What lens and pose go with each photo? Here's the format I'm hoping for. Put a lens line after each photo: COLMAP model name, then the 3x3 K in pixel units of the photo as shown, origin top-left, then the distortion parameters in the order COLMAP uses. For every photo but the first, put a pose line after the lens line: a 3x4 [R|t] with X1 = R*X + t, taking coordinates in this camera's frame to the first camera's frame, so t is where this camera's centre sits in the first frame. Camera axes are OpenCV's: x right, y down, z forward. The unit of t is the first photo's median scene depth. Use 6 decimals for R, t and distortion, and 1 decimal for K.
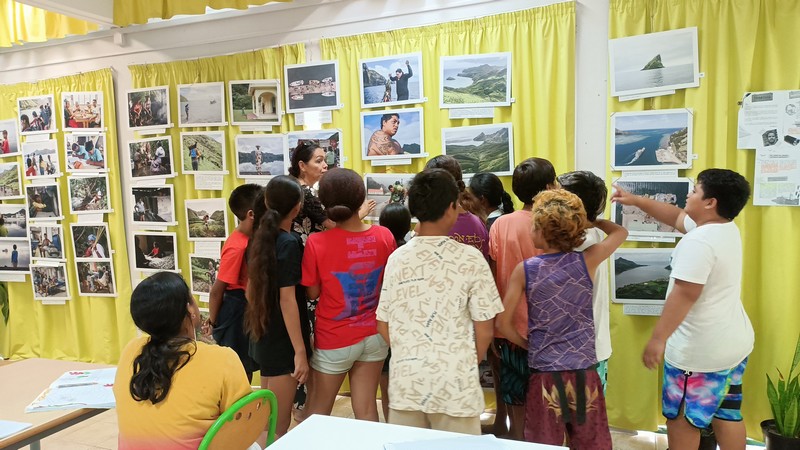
lens RADIAL K [[593.4, 0, 400.0], [0, 593.4, 225.0], [0, 0, 1]] dist [0.040551, -0.043732]
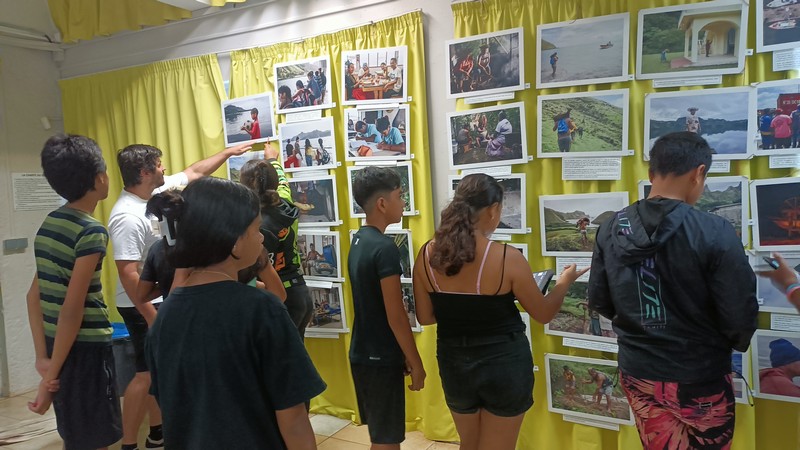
lens RADIAL K [[591.4, 0, 400.0], [0, 591.4, 225.0], [0, 0, 1]] dist [0.051847, -0.054827]
pose [[0.993165, -0.007402, -0.116482, -0.469836], [0.007909, 0.999961, 0.003887, -0.013413], [0.116449, -0.004782, 0.993185, 0.325410]]
